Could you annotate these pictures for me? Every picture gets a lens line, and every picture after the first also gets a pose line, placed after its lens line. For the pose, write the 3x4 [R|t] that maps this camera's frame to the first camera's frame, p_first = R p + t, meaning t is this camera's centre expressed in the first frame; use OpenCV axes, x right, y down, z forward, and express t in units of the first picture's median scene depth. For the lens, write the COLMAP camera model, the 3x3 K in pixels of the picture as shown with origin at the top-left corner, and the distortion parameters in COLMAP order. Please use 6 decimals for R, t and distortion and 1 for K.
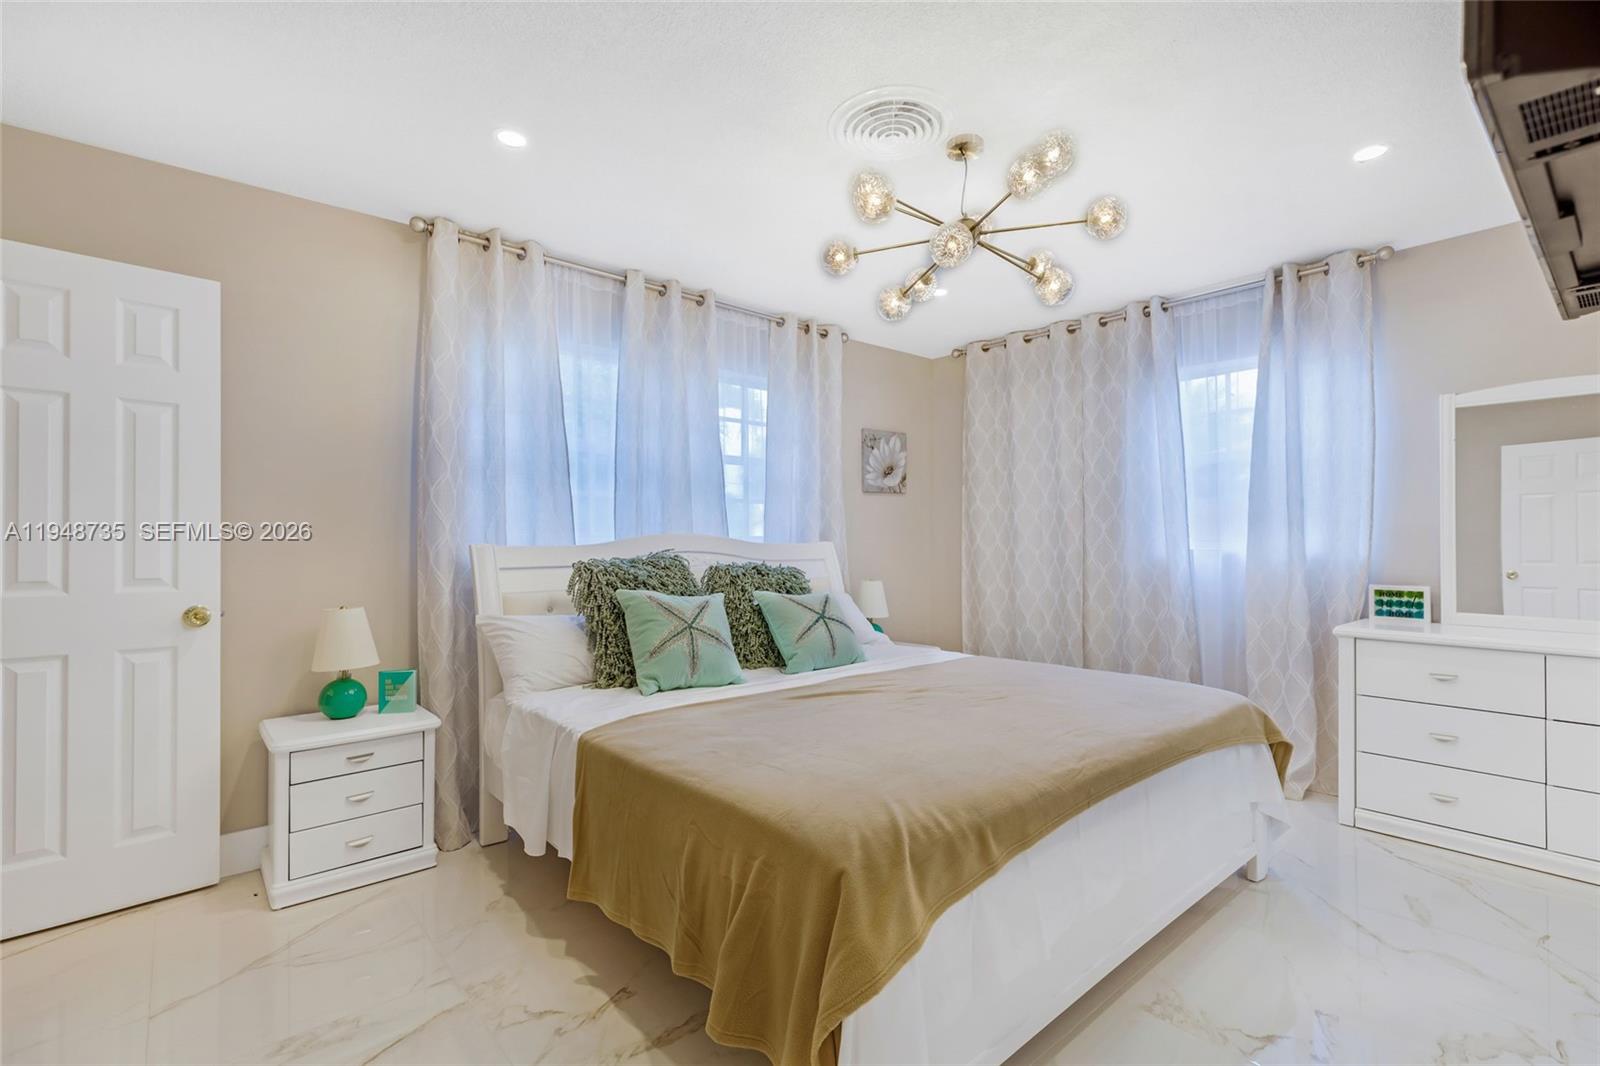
lens RADIAL K [[718.2, 0, 800.0], [0, 718.2, 533.0], [0, 0, 1]] dist [0.001159, 0.000028]
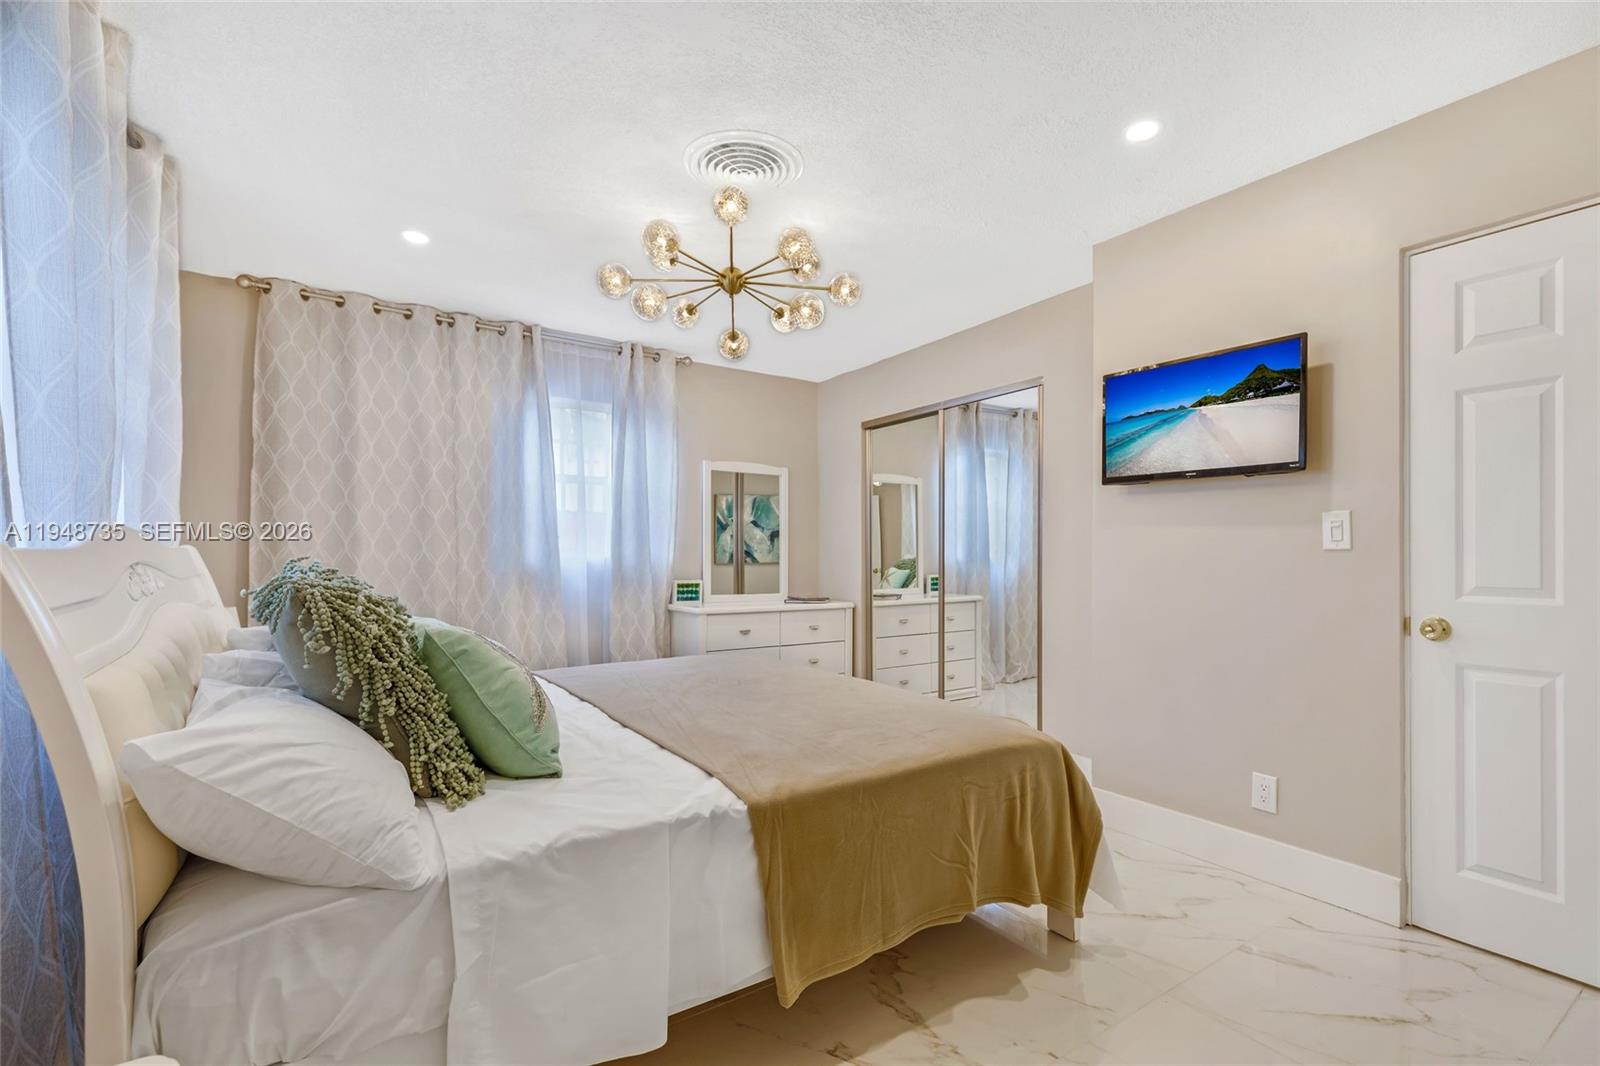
lens RADIAL K [[710.8, 0, 835.9], [0, 710.8, 554.3], [0, 0, 1]] dist [0.000846, 0.000056]
pose [[0.099080, 0.004950, 0.995067, -0.641113], [-0.013498, 0.999902, -0.003630, 0.018795], [-0.994988, -0.013072, 0.099137, 0.530362]]
